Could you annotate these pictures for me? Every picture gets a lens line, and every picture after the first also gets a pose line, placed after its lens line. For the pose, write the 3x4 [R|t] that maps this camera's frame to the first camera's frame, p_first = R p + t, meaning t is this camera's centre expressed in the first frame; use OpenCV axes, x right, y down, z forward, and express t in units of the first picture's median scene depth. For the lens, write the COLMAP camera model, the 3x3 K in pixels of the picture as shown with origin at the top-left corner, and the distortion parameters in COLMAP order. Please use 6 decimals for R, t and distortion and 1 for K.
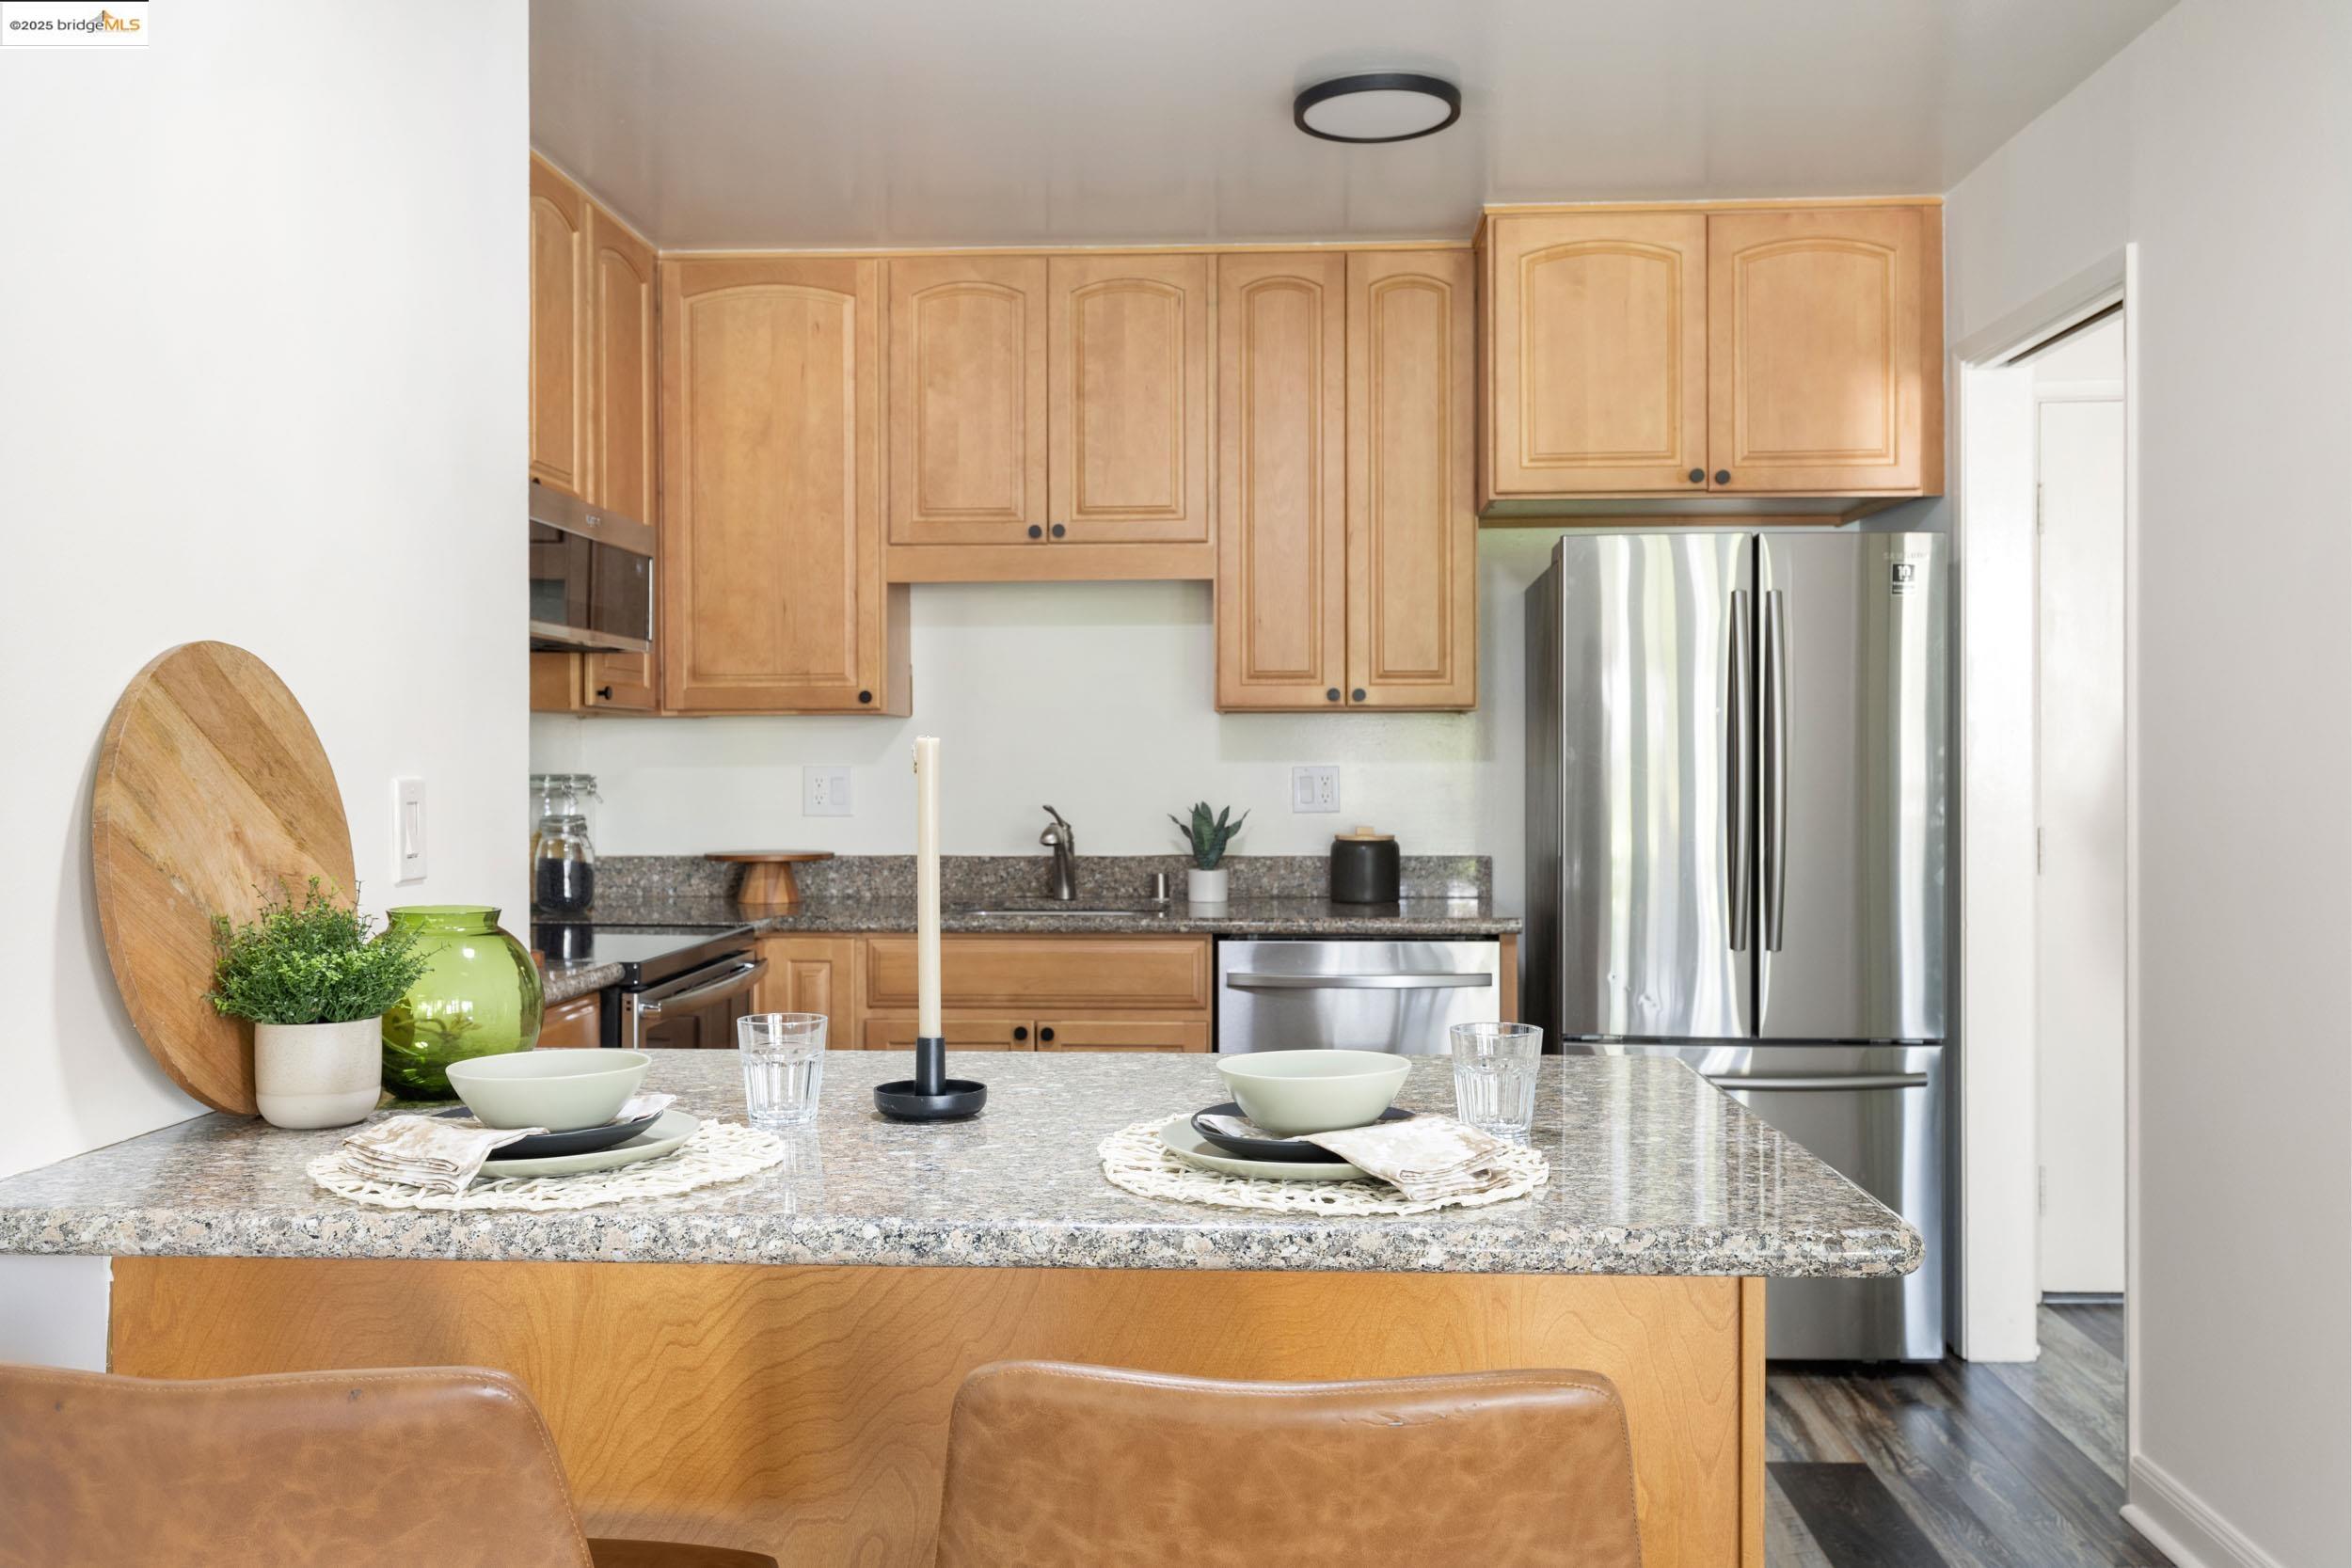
lens RADIAL K [[1962.8, 0, 1172.2], [0, 1962.8, 771.3], [0, 0, 1]] dist [0.005997, -0.010465]
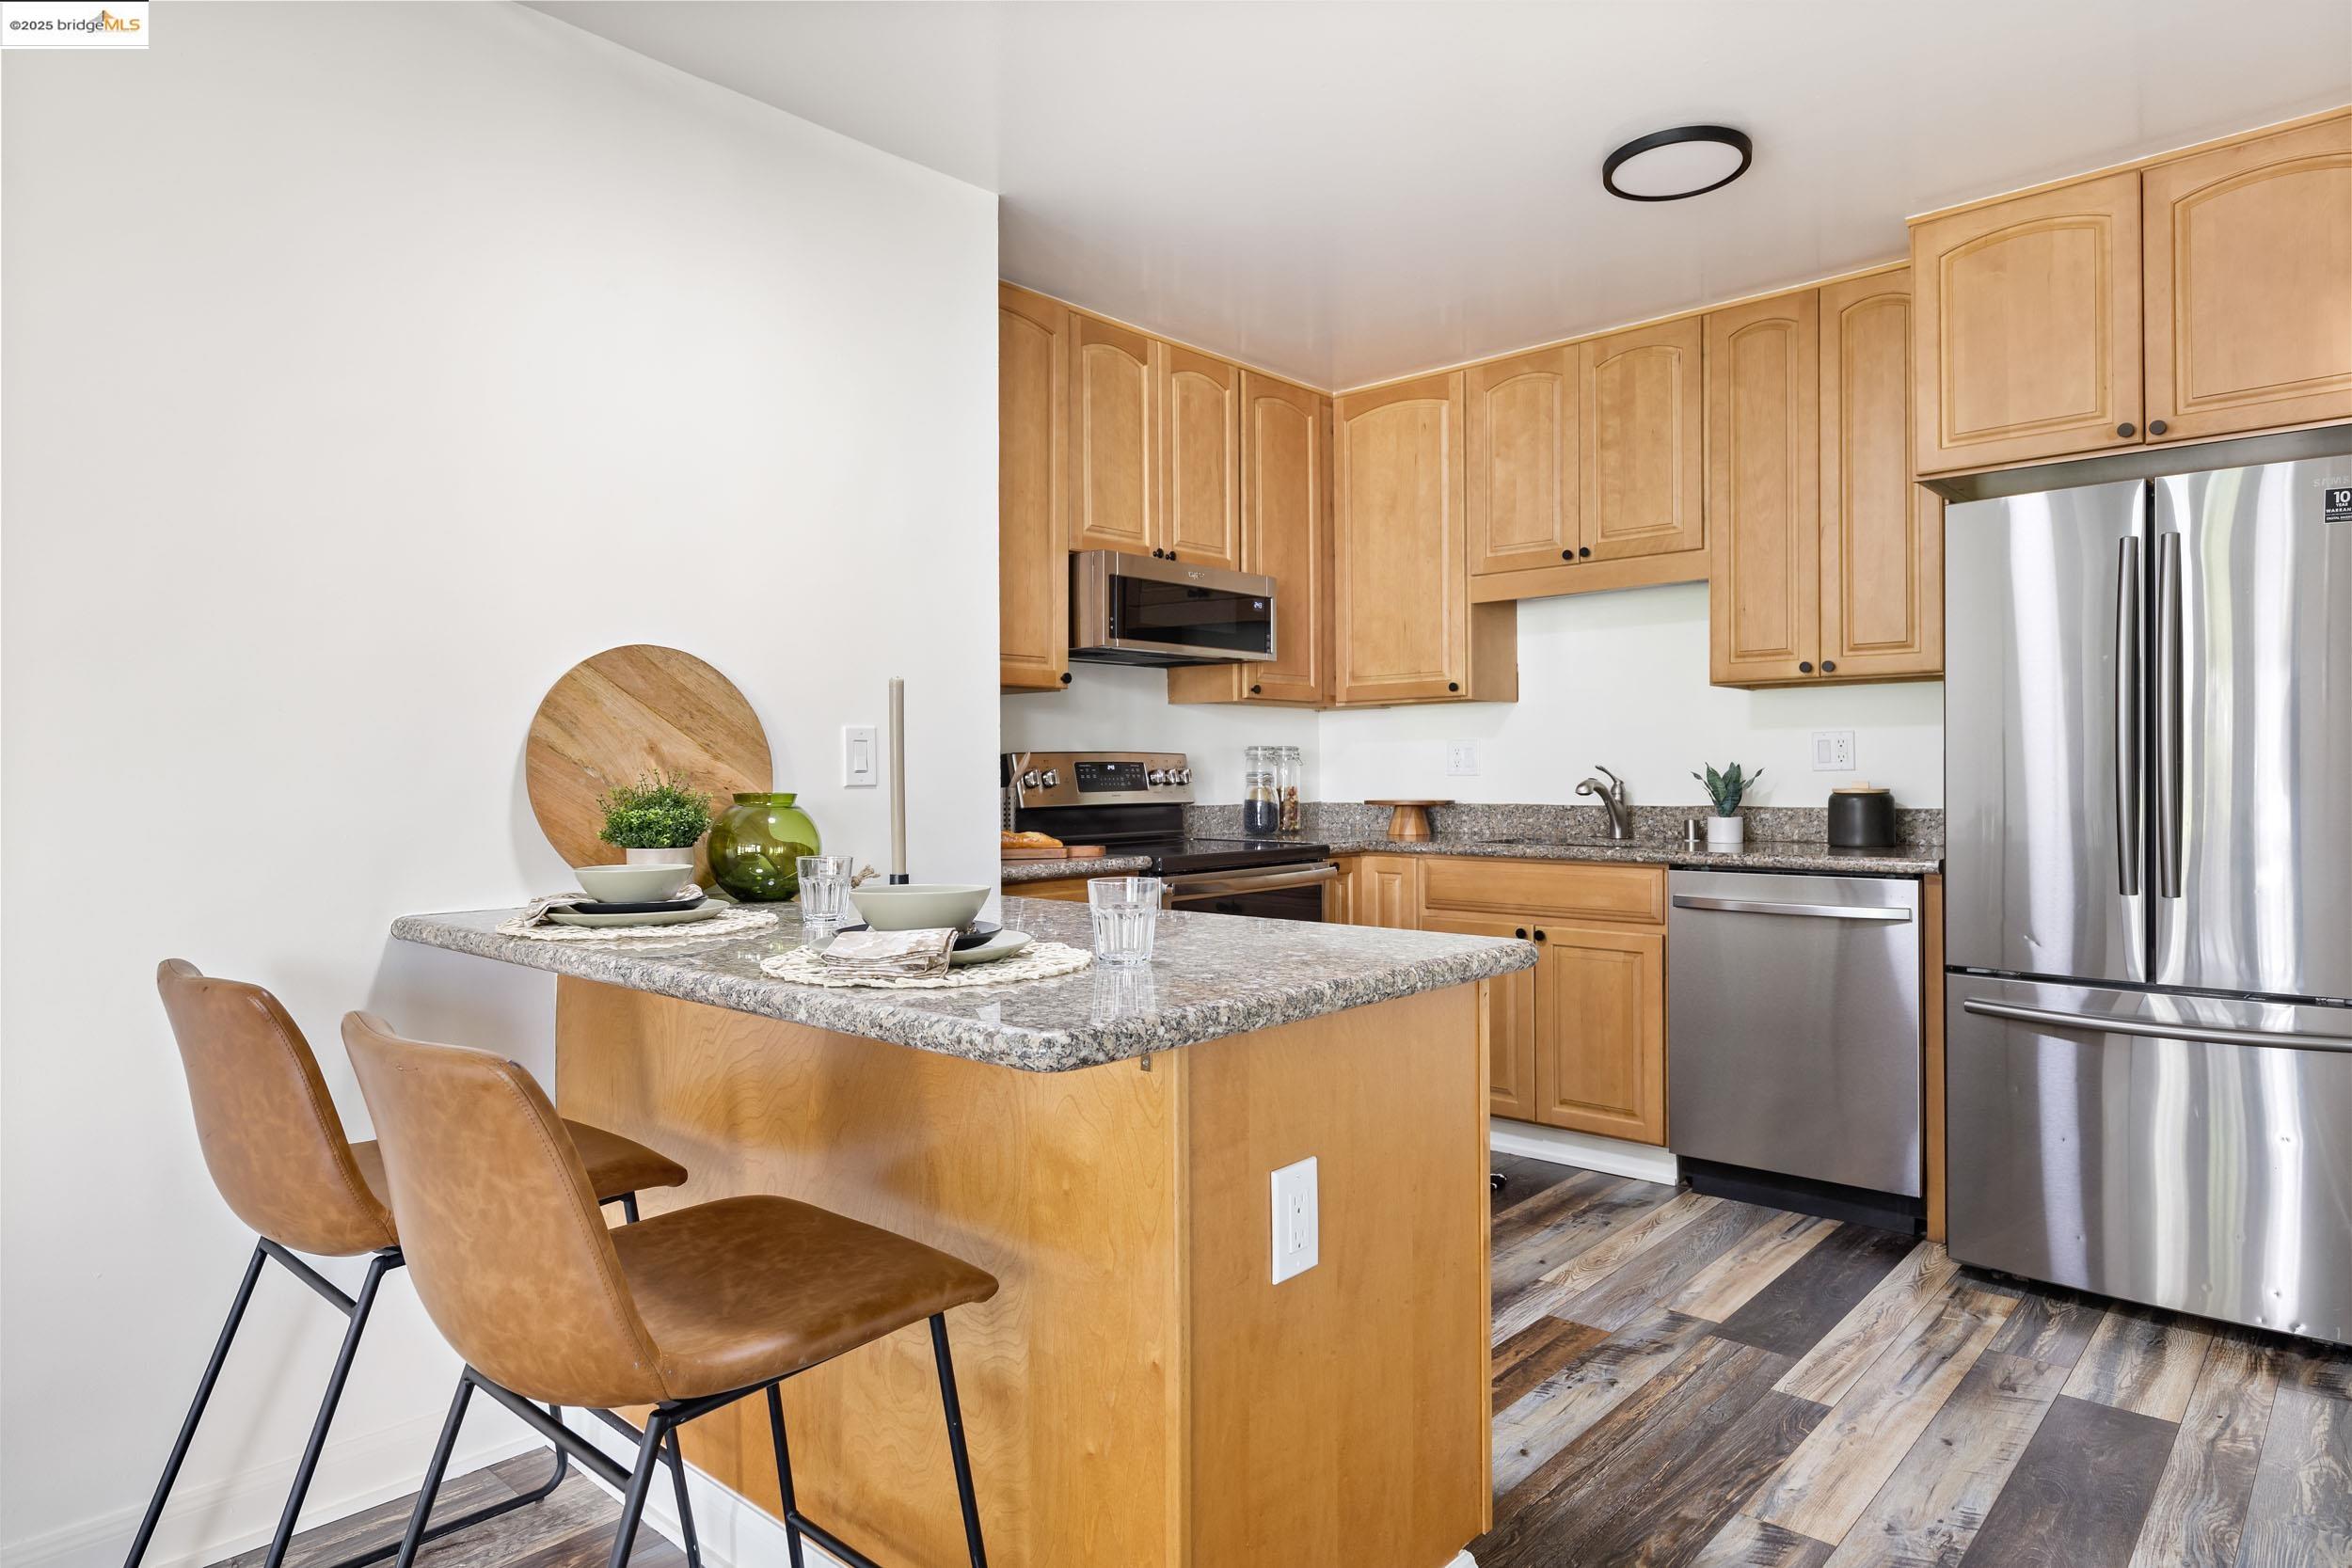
lens RADIAL K [[1359.1, 0, 1182.8], [0, 1359.1, 775.7], [0, 0, 1]] dist [-0.004890, 0.000853]
pose [[0.776132, -0.002568, -0.630565, 0.325969], [0.002473, 0.999996, -0.001027, 0.027454], [0.630566, -0.000762, 0.776135, 0.145312]]
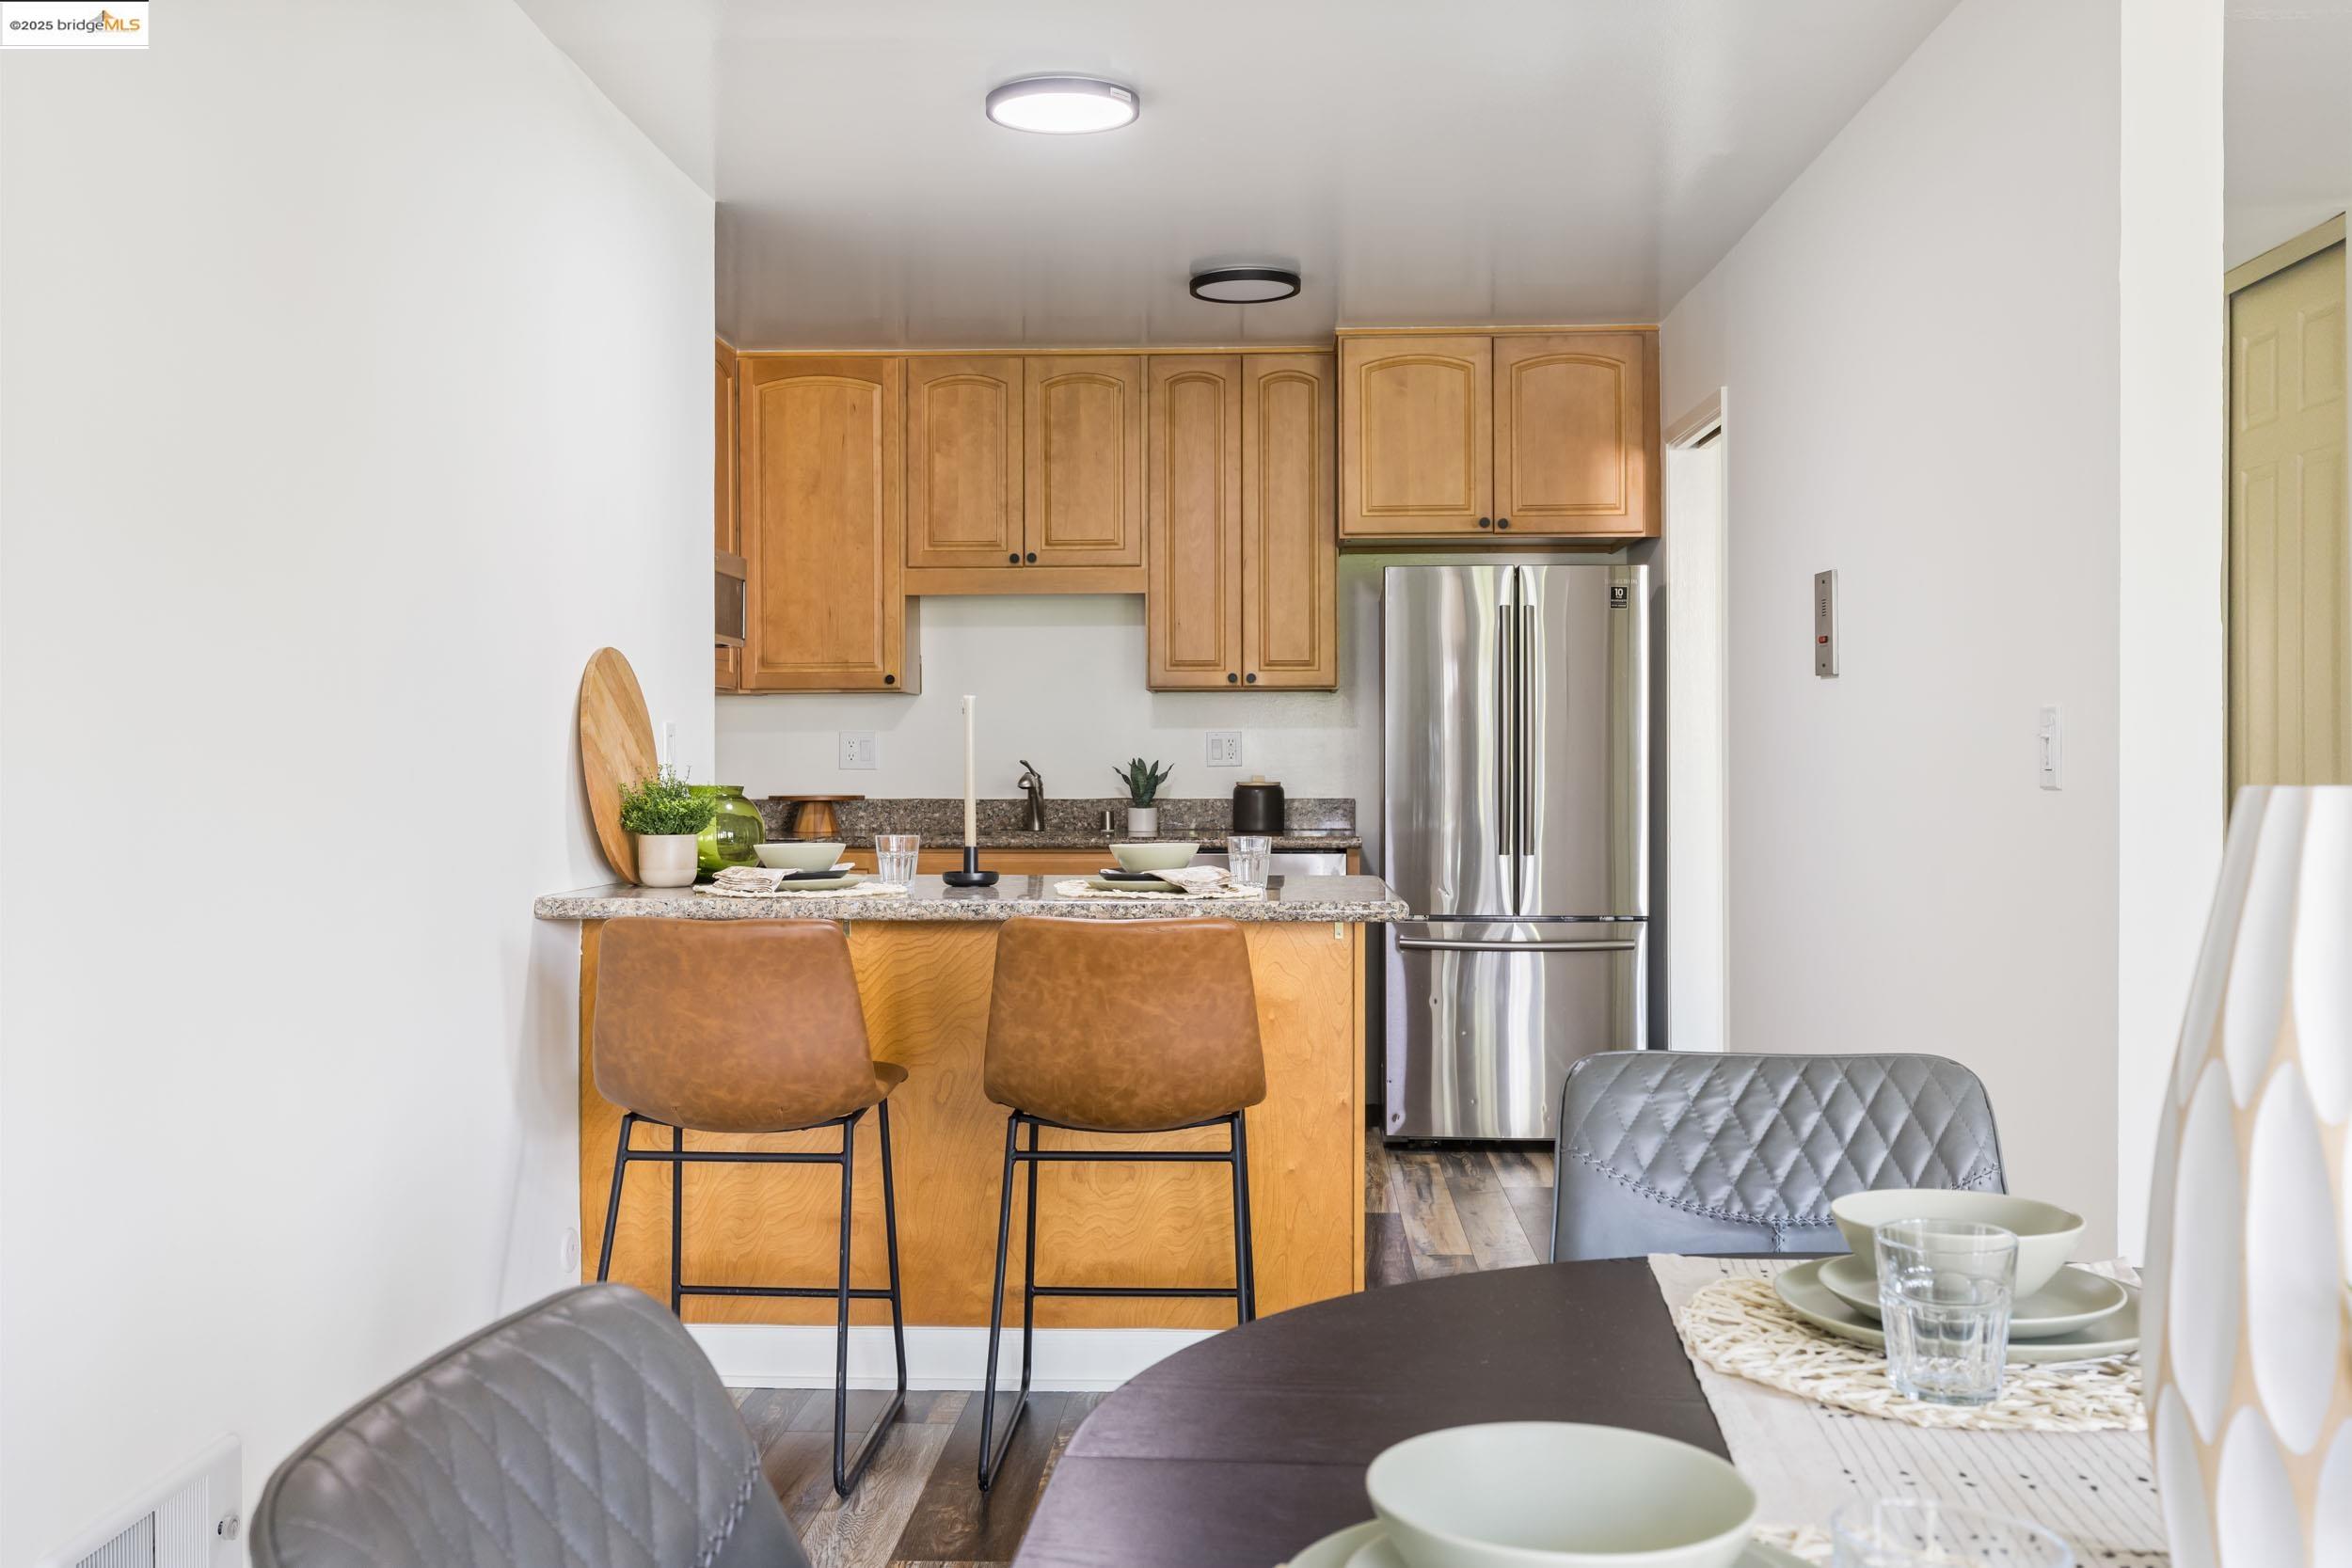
lens RADIAL K [[2148.0, 0, 1177.4], [0, 2148.0, 776.1], [0, 0, 1]] dist [0.005605, 0.000000]
pose [[0.999923, 0.000039, 0.012371, 0.026844], [-0.000086, 0.999993, 0.003851, 0.025326], [-0.012371, -0.003852, 0.999916, -0.535017]]
